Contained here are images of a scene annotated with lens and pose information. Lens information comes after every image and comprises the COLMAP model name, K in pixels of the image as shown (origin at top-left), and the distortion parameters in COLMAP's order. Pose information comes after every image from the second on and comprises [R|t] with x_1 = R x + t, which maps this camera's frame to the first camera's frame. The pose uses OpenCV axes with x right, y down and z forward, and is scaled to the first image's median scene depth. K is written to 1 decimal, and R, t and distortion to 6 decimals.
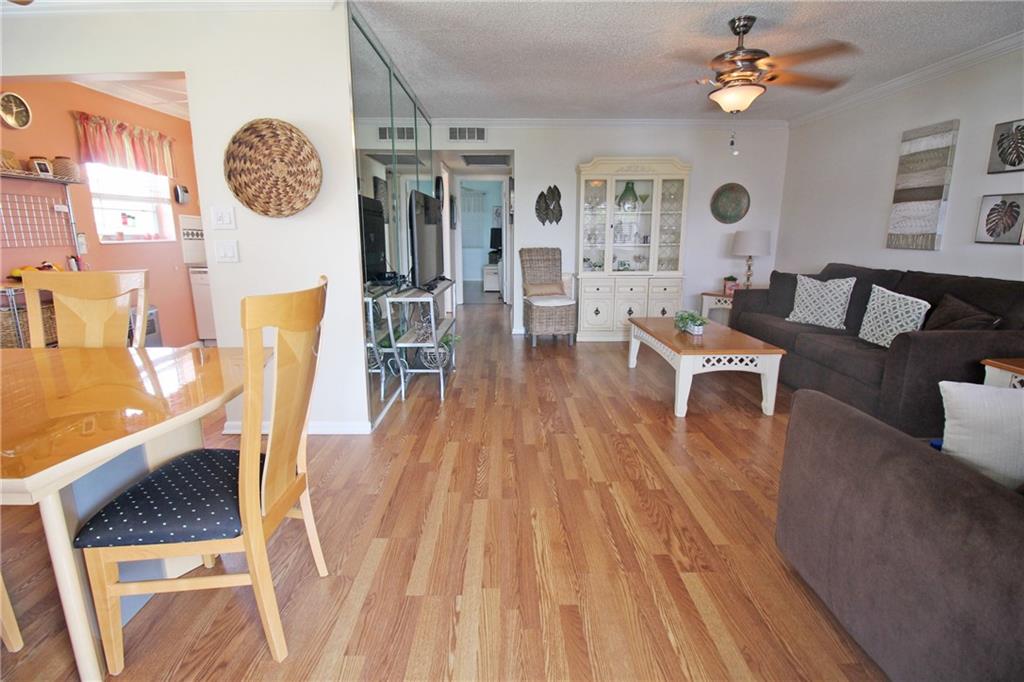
lens RADIAL K [[474.8, 0, 509.8], [0, 474.8, 328.4], [0, 0, 1]] dist [-0.016333, -0.001090]
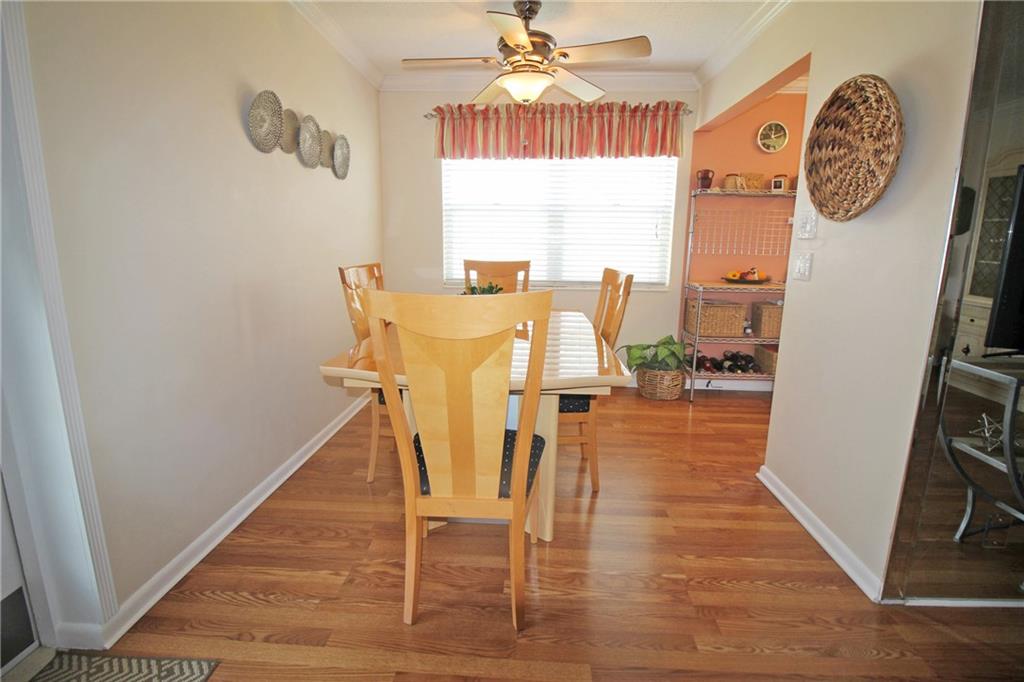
lens RADIAL K [[474.8, 0, 509.8], [0, 474.8, 328.4], [0, 0, 1]] dist [-0.016333, -0.001090]
pose [[-0.063038, 0.178331, -0.981949, 0.201066], [-0.215880, 0.958175, 0.187872, -0.091721], [0.974383, 0.223826, -0.021903, 0.483788]]
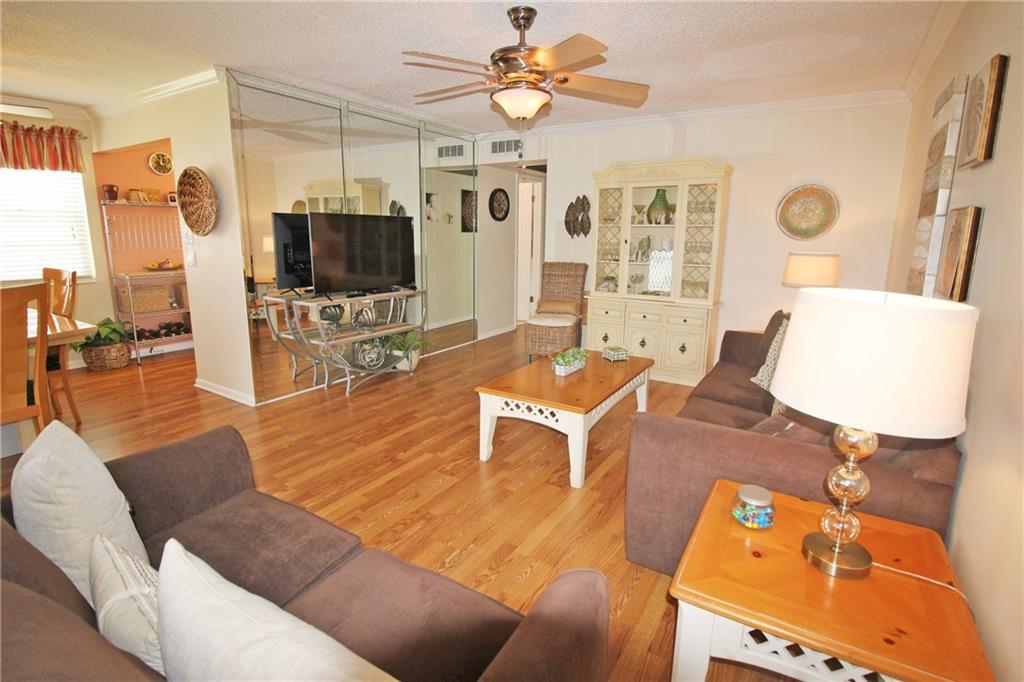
lens RADIAL K [[494.2, 0, 513.5], [0, 494.2, 326.2], [0, 0, 1]] dist [-0.000904, -0.011672]
pose [[0.838378, 0.112069, -0.533444, 0.895719], [-0.119547, 0.992614, 0.020650, -0.093436], [0.531818, 0.046459, 0.845583, 0.231648]]
